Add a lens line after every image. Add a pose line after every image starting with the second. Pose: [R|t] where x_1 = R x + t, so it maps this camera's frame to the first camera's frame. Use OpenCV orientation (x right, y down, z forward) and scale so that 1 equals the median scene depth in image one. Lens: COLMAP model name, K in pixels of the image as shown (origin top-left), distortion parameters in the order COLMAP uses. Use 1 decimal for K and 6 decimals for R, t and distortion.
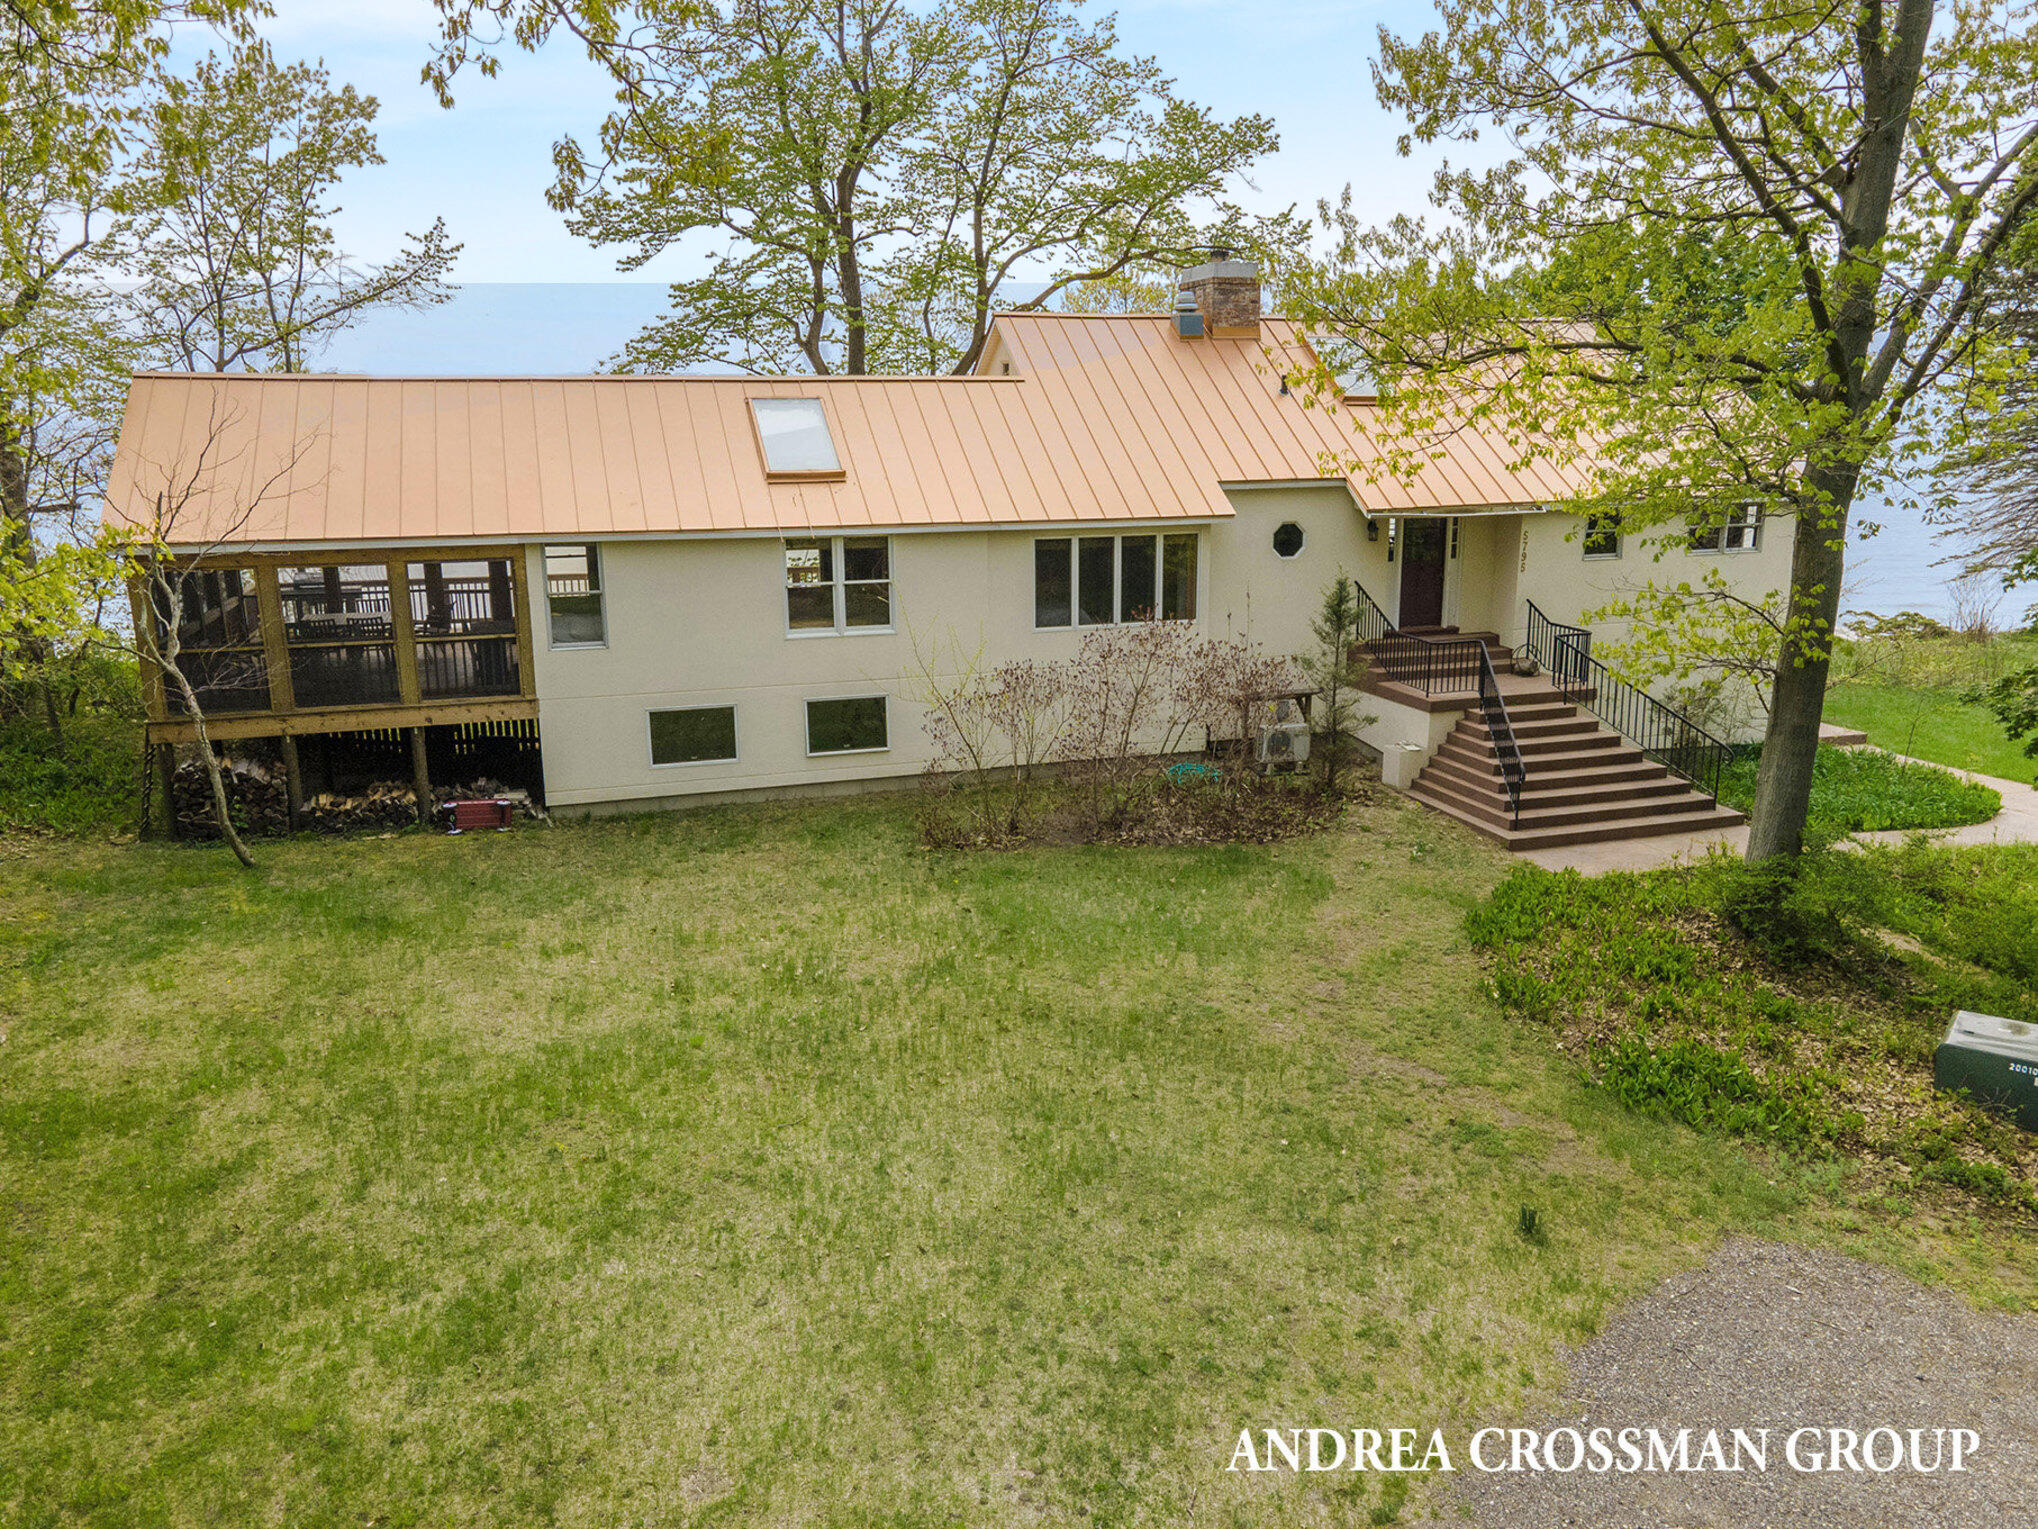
lens RADIAL K [[1443.9, 0, 1004.4], [0, 1443.9, 762.3], [0, 0, 1]] dist [0.003576, 0.029192]
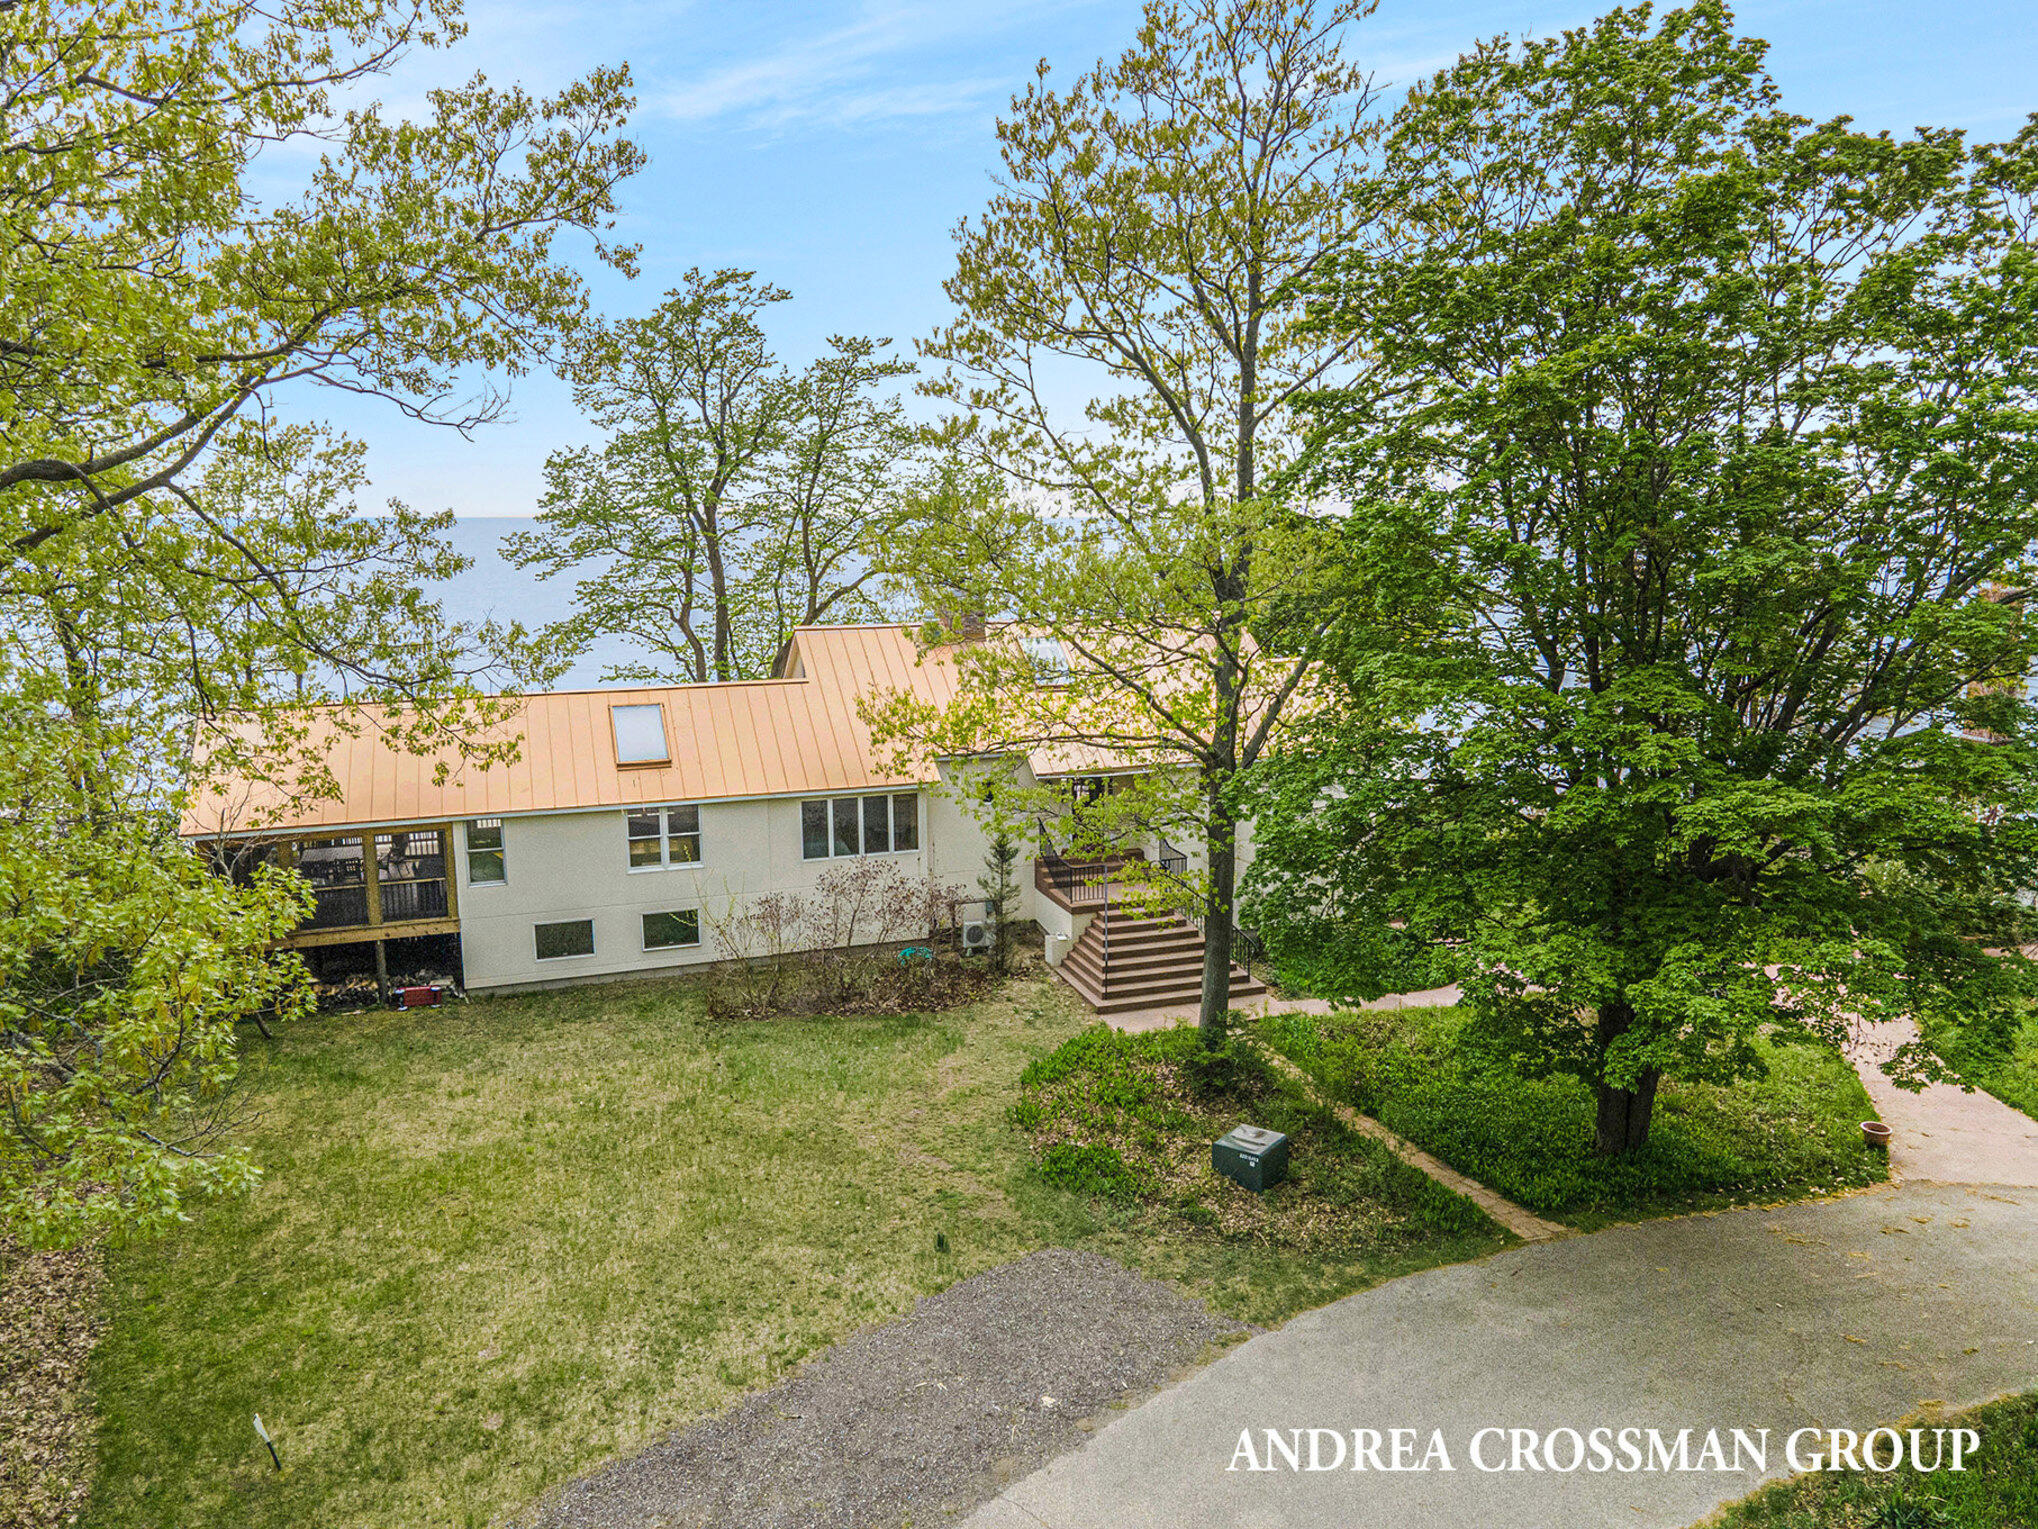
lens RADIAL K [[1443.9, 0, 1022.1], [0, 1443.9, 761.8], [0, 0, 1]] dist [0.003576, 0.029192]
pose [[0.999735, -0.003571, 0.022750, 0.320505], [0.004872, 0.998341, -0.057371, -0.161850], [-0.022507, 0.057466, 0.998094, -0.740114]]
